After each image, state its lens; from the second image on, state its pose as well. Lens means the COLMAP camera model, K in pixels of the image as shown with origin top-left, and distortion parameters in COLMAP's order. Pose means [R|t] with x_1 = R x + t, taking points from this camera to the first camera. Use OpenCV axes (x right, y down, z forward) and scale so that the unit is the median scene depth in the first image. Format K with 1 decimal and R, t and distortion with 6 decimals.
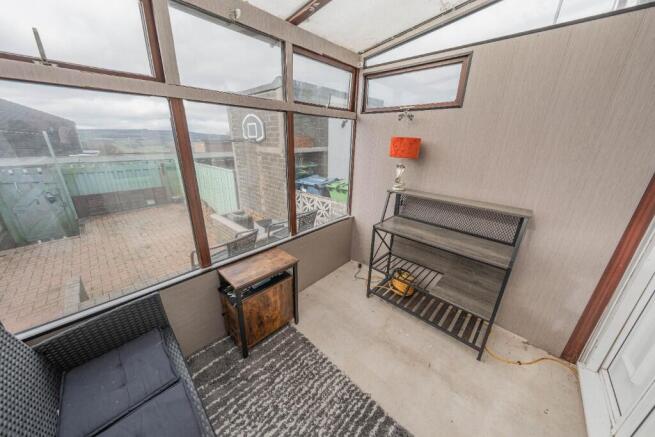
lens RADIAL K [[221.1, 0, 326.0], [0, 221.1, 217.7], [0, 0, 1]] dist [-0.004145, -0.000265]
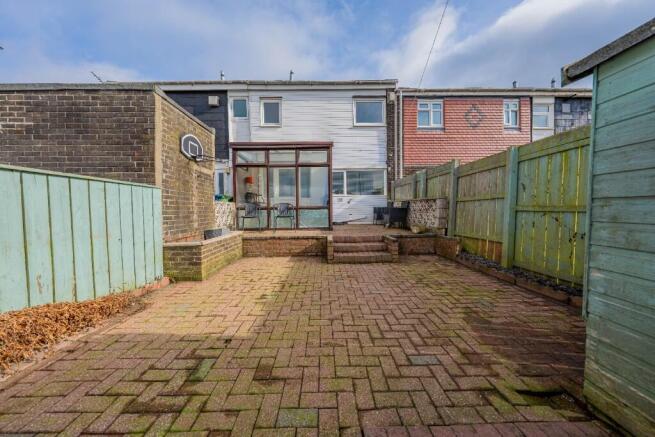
lens RADIAL K [[221.1, 0, 326.4], [0, 221.1, 216.3], [0, 0, 1]] dist [-0.004145, -0.000265]
pose [[-0.696810, -0.032781, 0.716507, -1.047584], [0.233695, 0.934069, 0.270005, -0.154582], [-0.678117, 0.355586, -0.643207, 0.916603]]
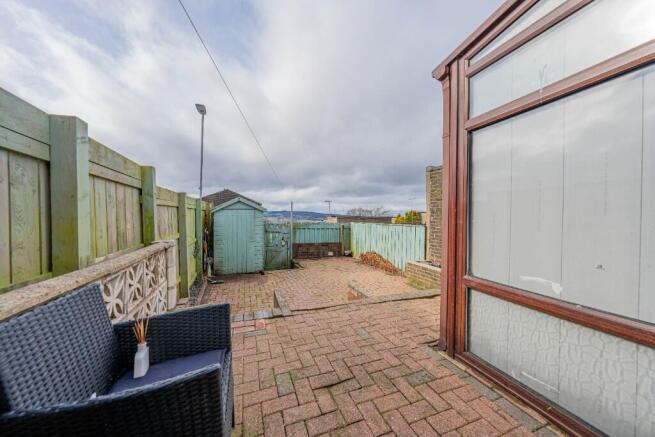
lens RADIAL K [[221.1, 0, 327.2], [0, 221.1, 220.9], [0, 0, 1]] dist [-0.004145, -0.000265]
pose [[0.895784, 0.002106, -0.444485, -0.296370], [-0.145314, 0.946429, -0.288370, 0.149806], [0.420066, 0.322906, 0.848101, -0.197502]]
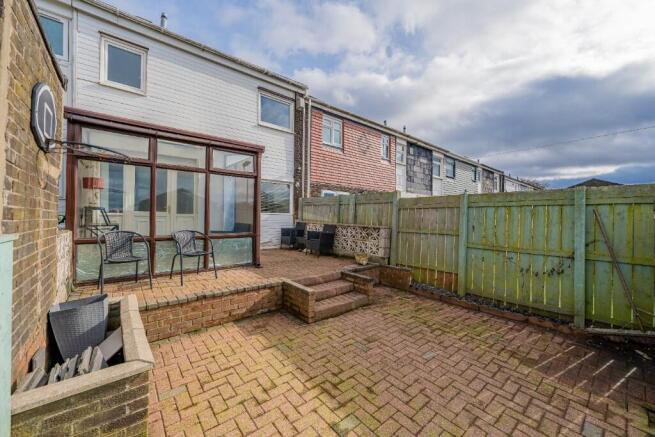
lens RADIAL K [[252.0, 0, 327.2], [0, 252.0, 216.4], [0, 0, 1]] dist [-0.003586, 0.000294]
pose [[-0.991977, -0.034166, 0.121712, -0.633315], [0.007985, 0.943931, 0.330046, -0.255115], [-0.126164, 0.328370, -0.936085, 0.974831]]
